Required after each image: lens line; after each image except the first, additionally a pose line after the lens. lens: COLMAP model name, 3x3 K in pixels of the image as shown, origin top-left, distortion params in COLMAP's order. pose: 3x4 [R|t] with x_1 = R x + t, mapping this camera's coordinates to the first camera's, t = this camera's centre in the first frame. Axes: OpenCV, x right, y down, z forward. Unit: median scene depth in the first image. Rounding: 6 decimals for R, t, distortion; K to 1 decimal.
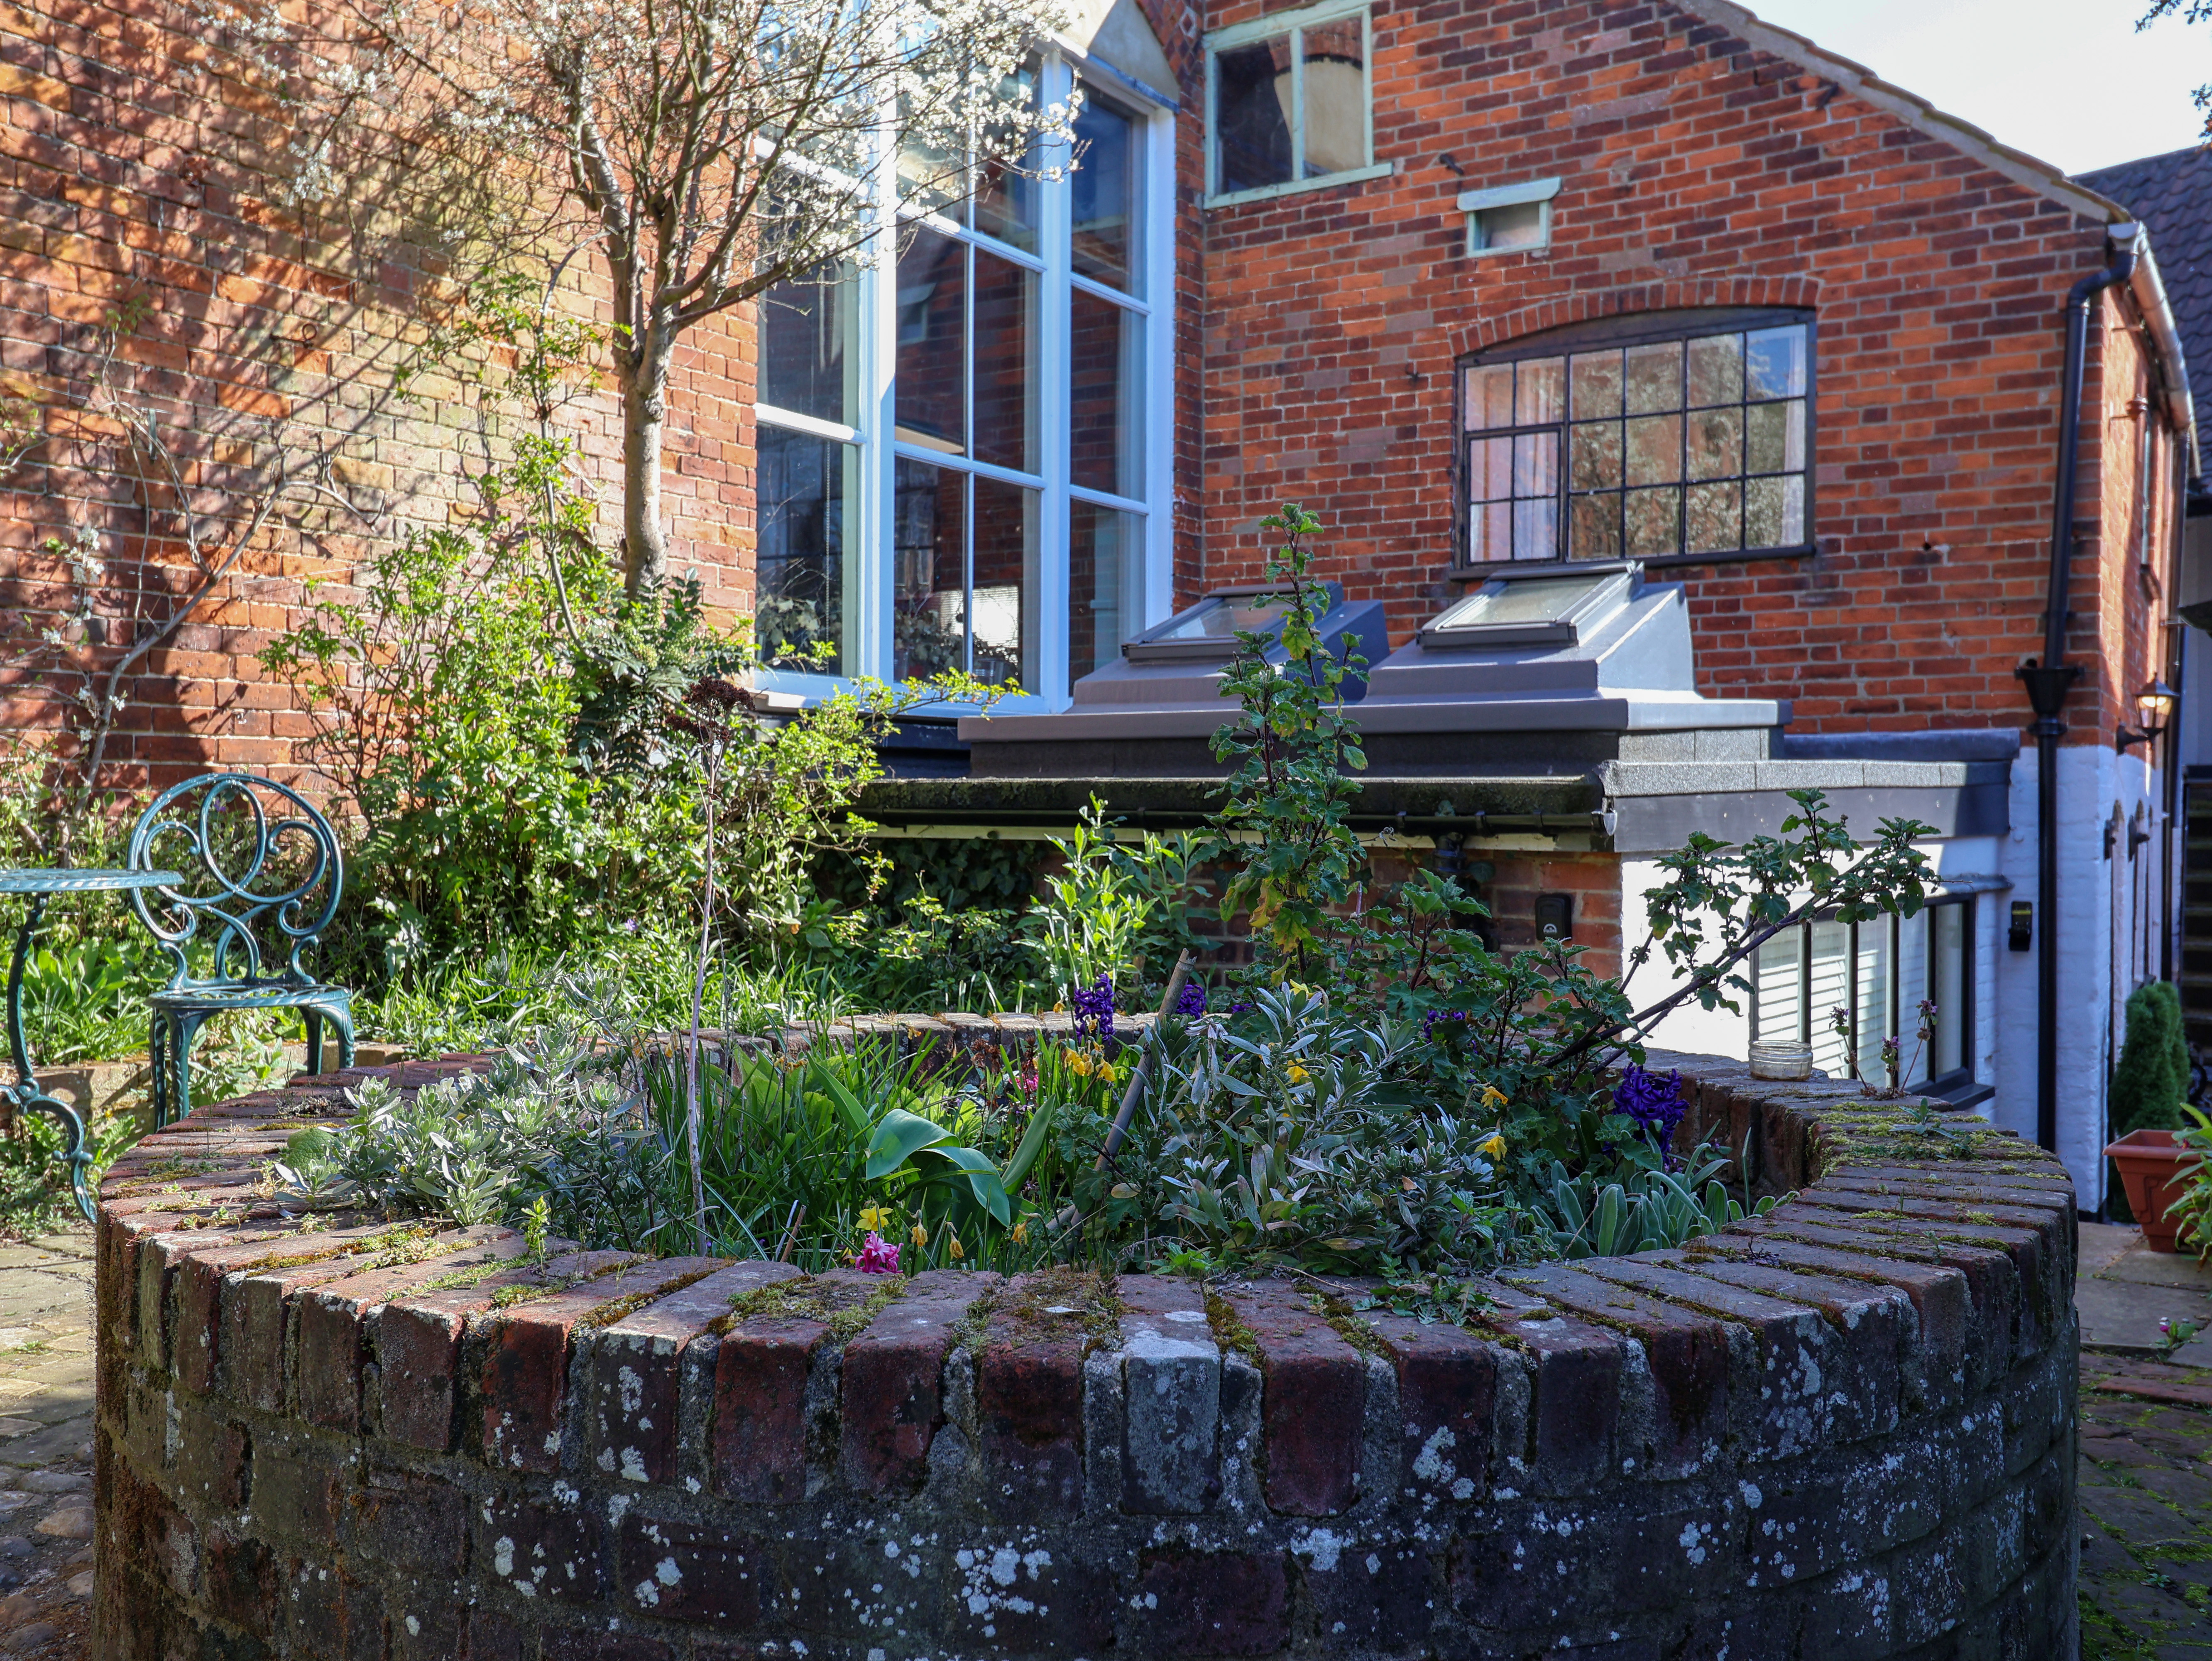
lens RADIAL K [[1928.7, 0, 1106.9], [0, 1928.7, 828.7], [0, 0, 1]] dist [-0.005320, 0.006649]
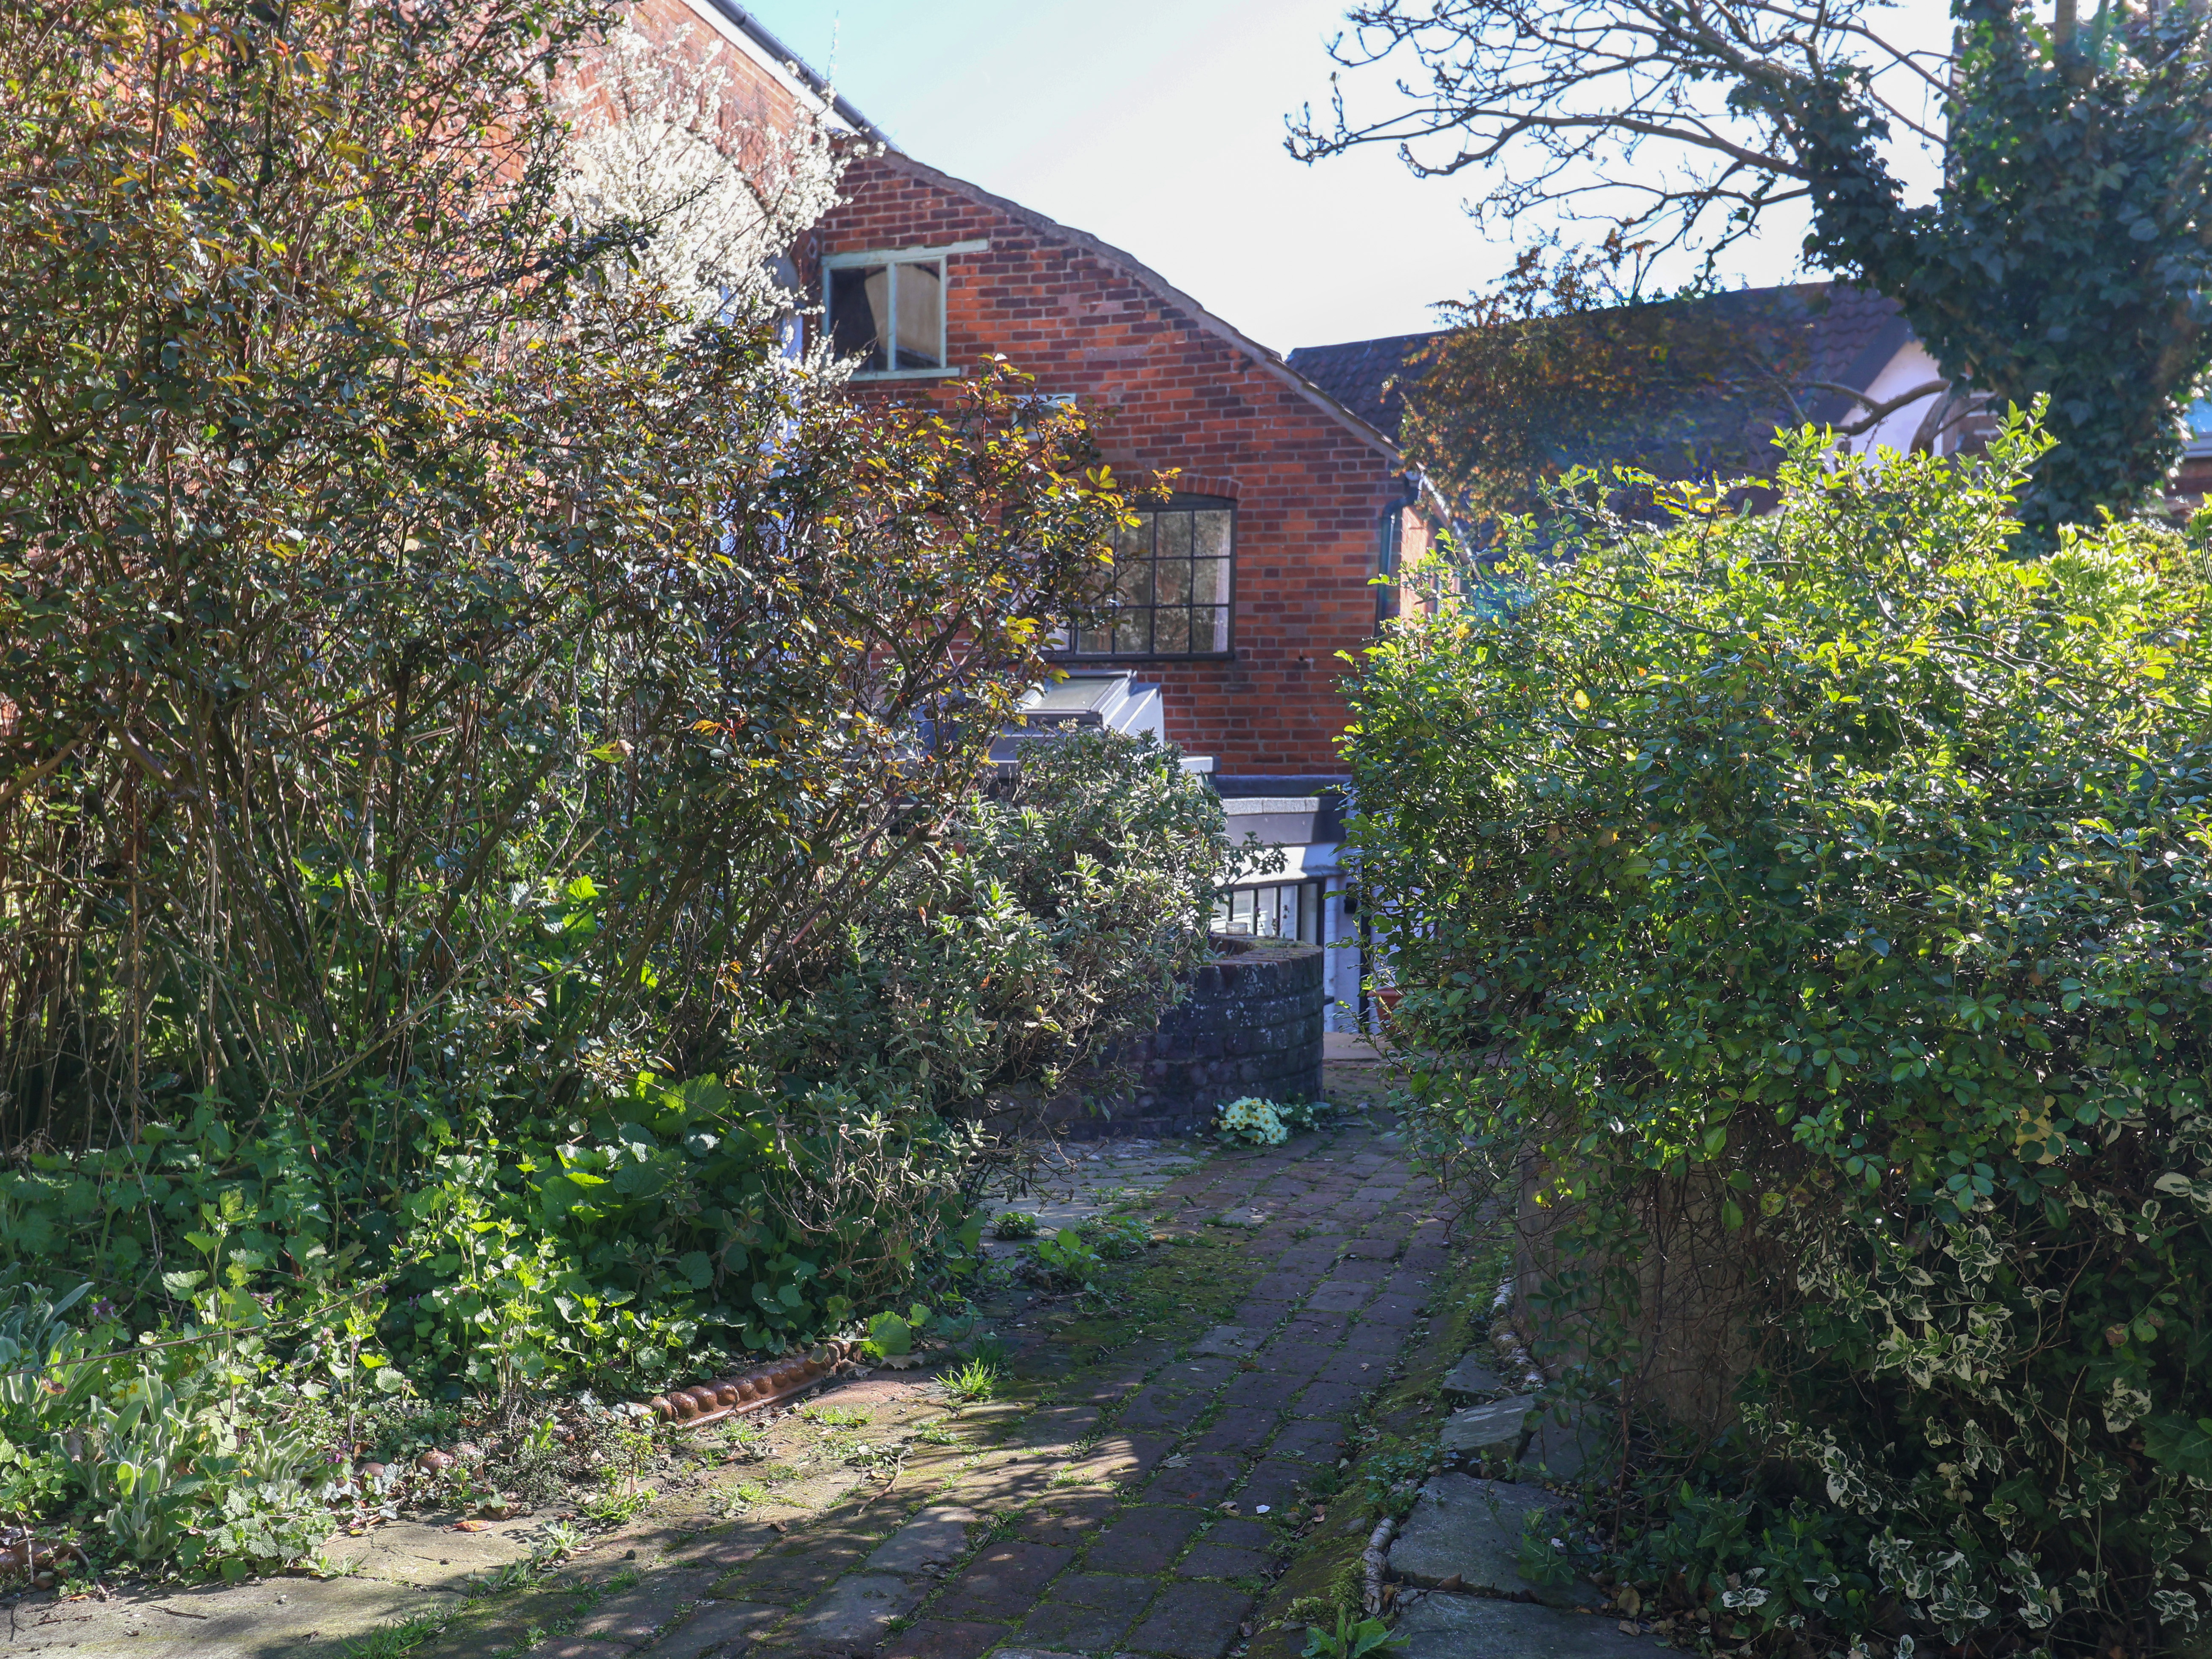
lens RADIAL K [[1928.5, 0, 1104.6], [0, 1928.5, 829.1], [0, 0, 1]] dist [-0.005320, 0.006649]
pose [[0.956309, 0.012958, 0.292072, -0.186182], [-0.013843, 0.999904, 0.000964, -0.005504], [-0.292031, -0.004965, 0.956396, -0.460522]]
